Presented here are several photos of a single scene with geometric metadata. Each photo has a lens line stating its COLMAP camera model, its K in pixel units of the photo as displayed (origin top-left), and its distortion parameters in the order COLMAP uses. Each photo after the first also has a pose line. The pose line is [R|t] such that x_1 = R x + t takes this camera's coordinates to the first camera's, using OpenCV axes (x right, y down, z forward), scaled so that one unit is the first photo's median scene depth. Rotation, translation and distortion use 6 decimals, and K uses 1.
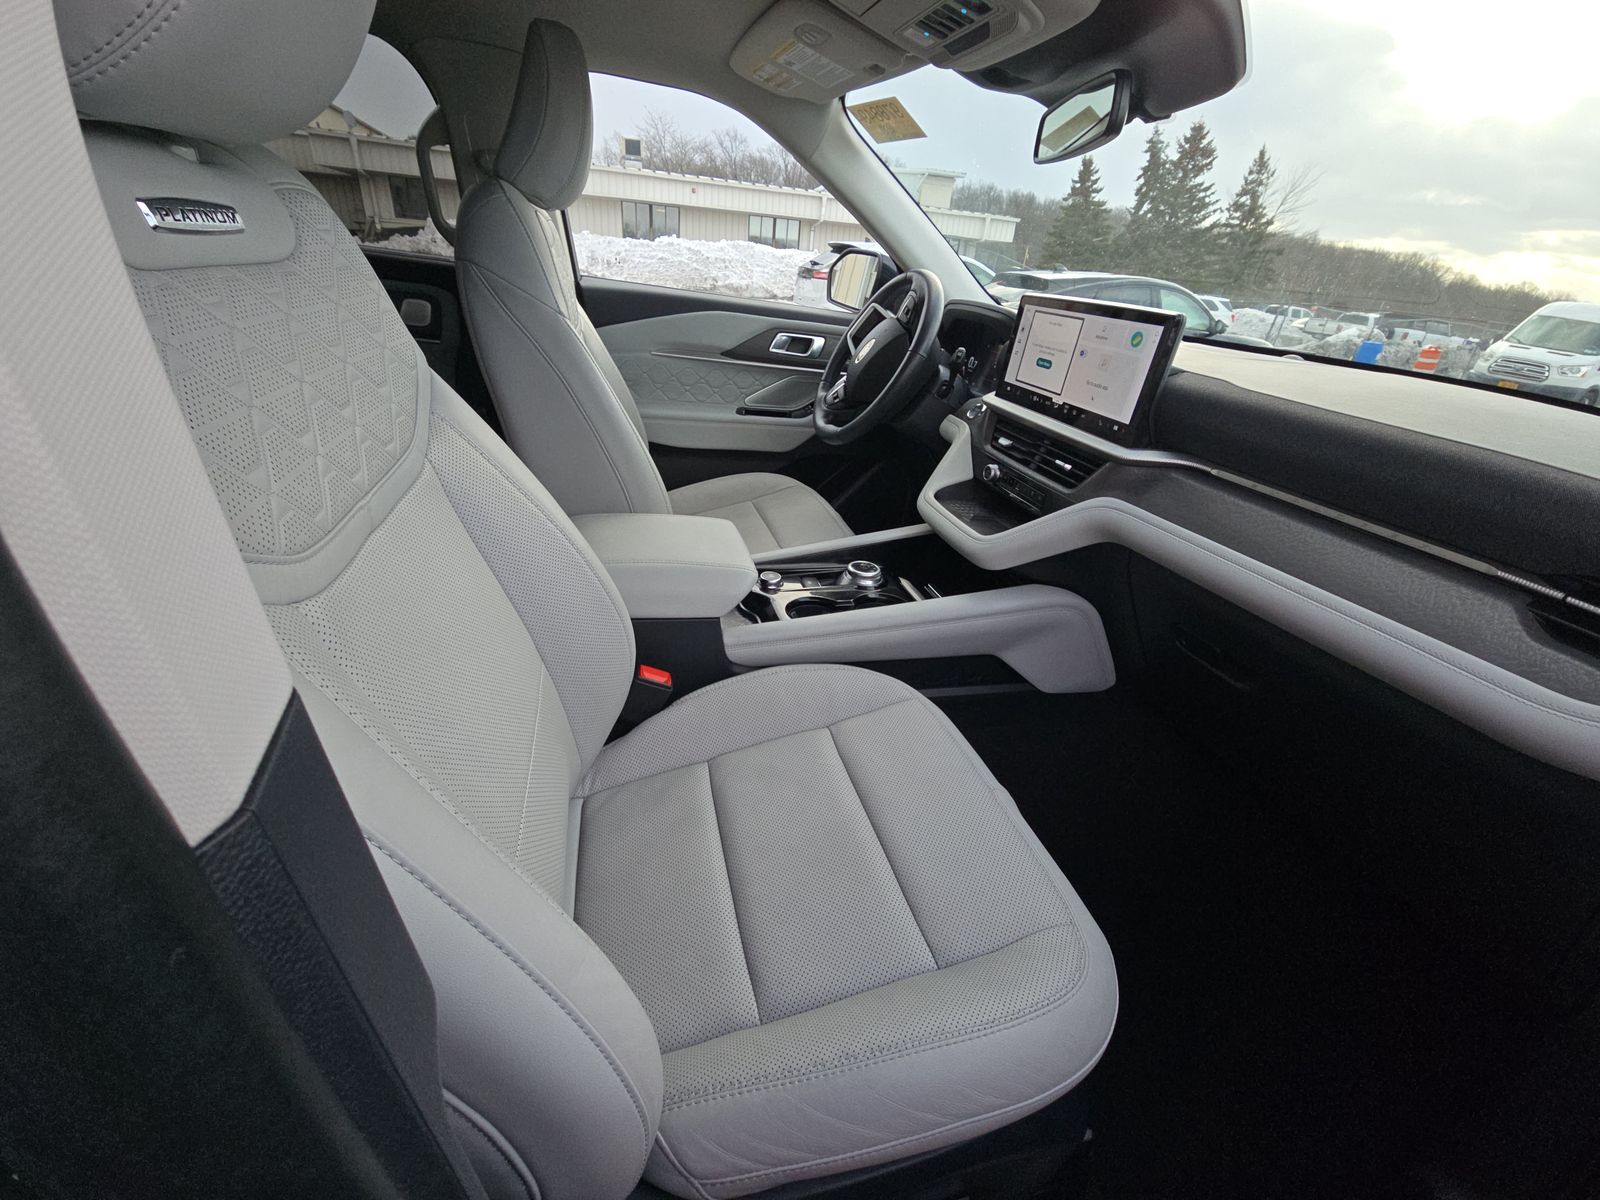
lens RADIAL K [[650.5, 0, 798.4], [0, 650.5, 576.2], [0, 0, 1]] dist [0.001187, -0.000198]
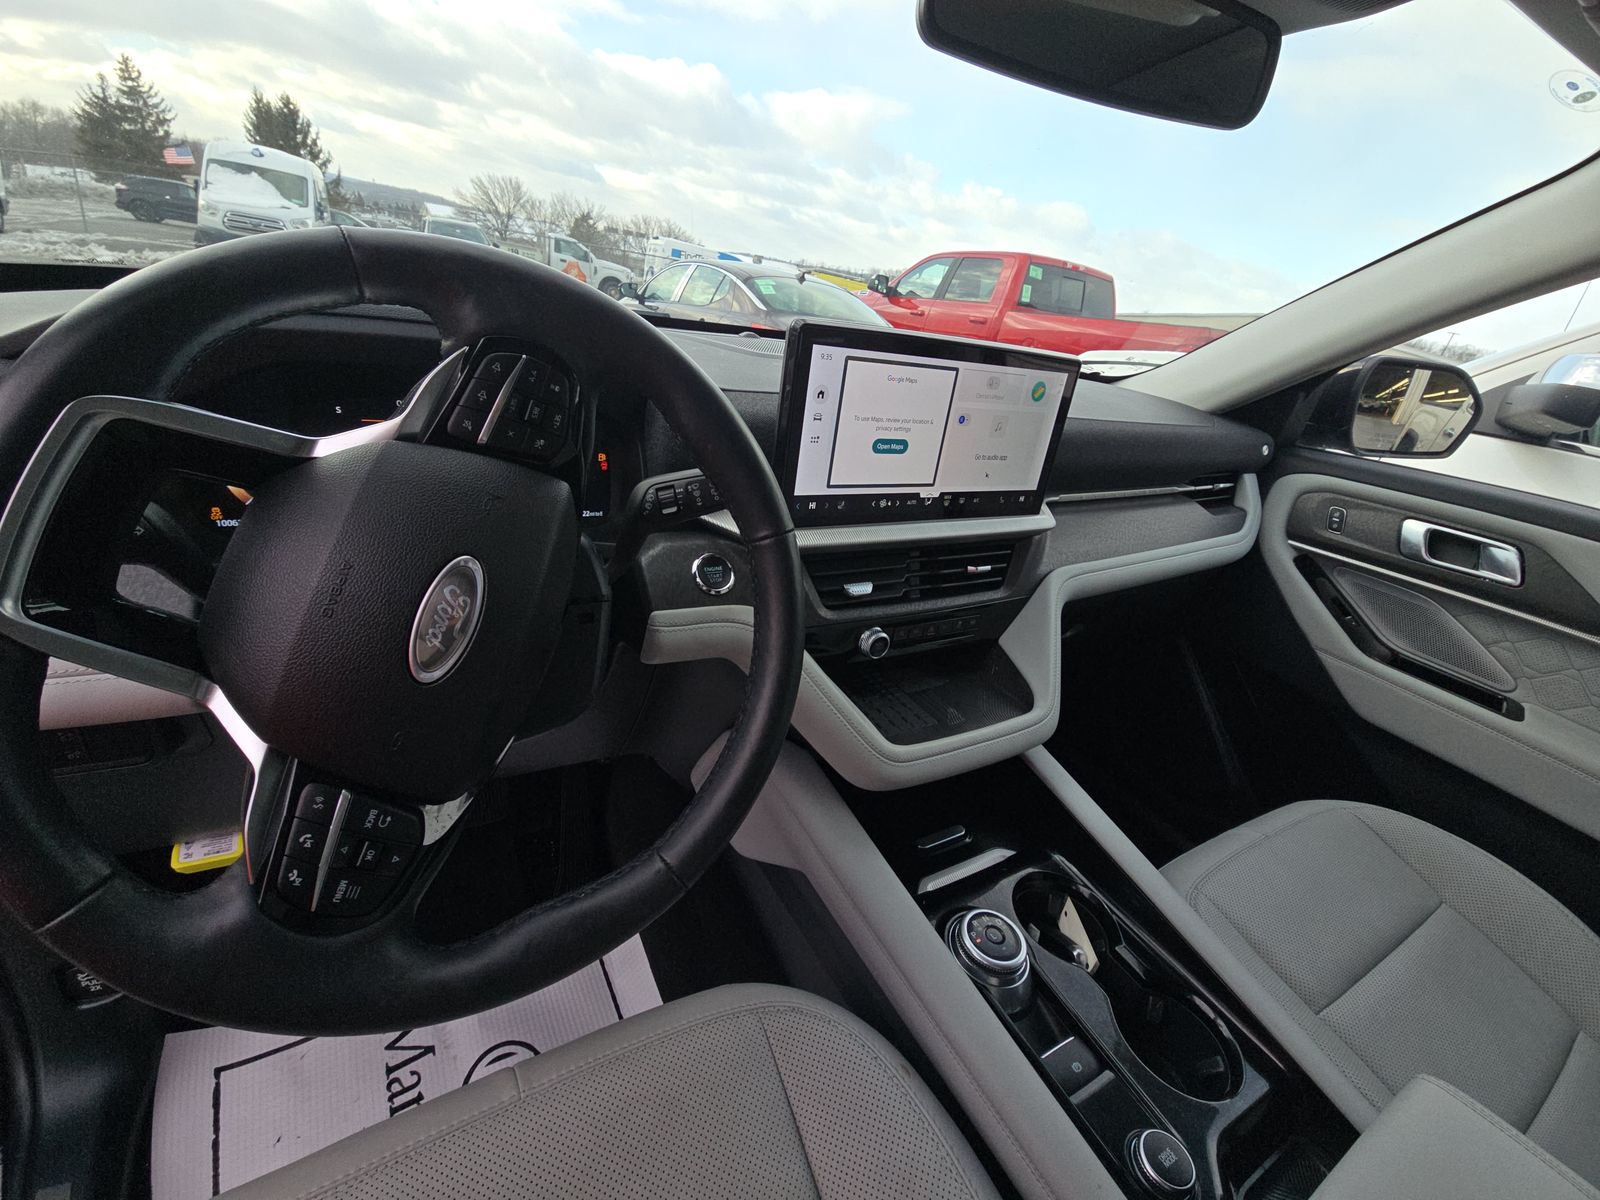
lens RADIAL K [[650.5, 0, 798.4], [0, 650.5, 576.2], [0, 0, 1]] dist [0.001187, -0.000198]
pose [[-0.217536, -0.523543, 0.823760, -0.144021], [0.263484, 0.781140, 0.566035, -0.606407], [-0.939816, 0.340181, -0.031981, 1.176334]]
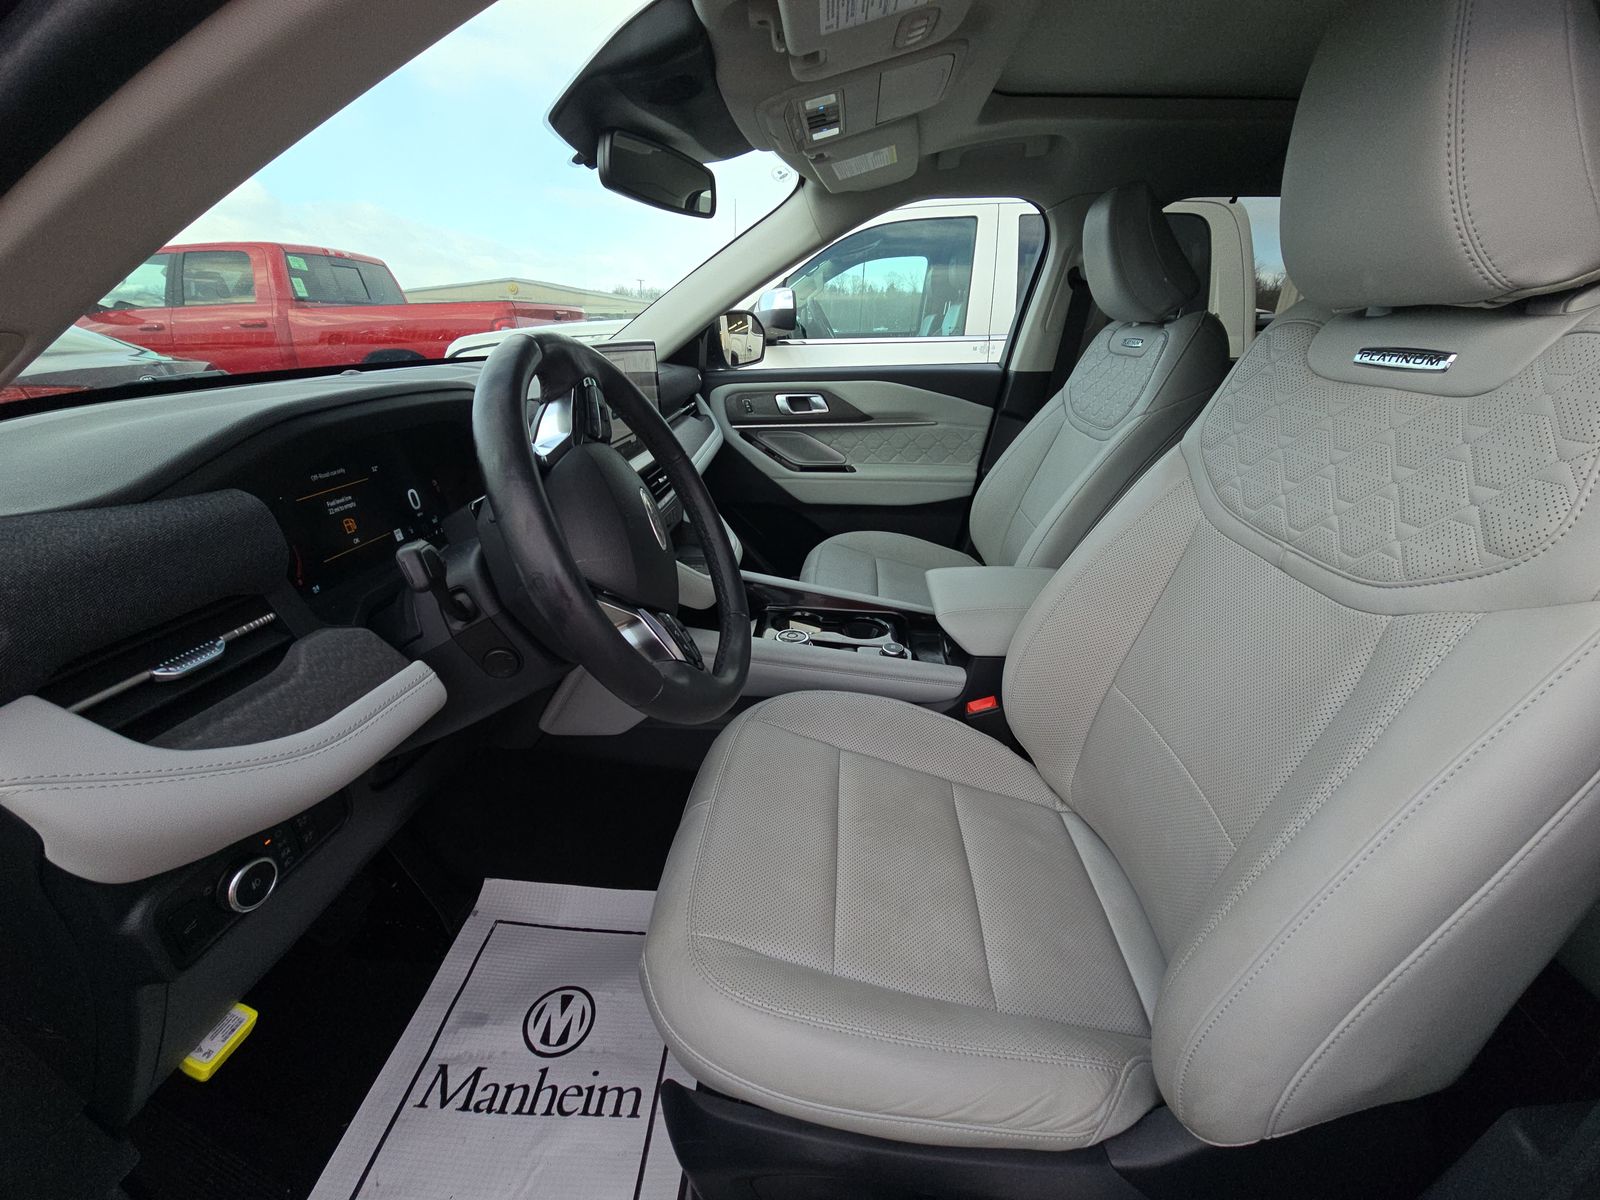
lens RADIAL K [[650.5, 0, 798.4], [0, 650.5, 576.2], [0, 0, 1]] dist [0.001187, -0.000198]
pose [[-0.931527, -0.234016, 0.278378, -0.145802], [0.049936, 0.675906, 0.735294, -0.626230], [-0.360228, 0.698847, -0.617939, 1.216745]]
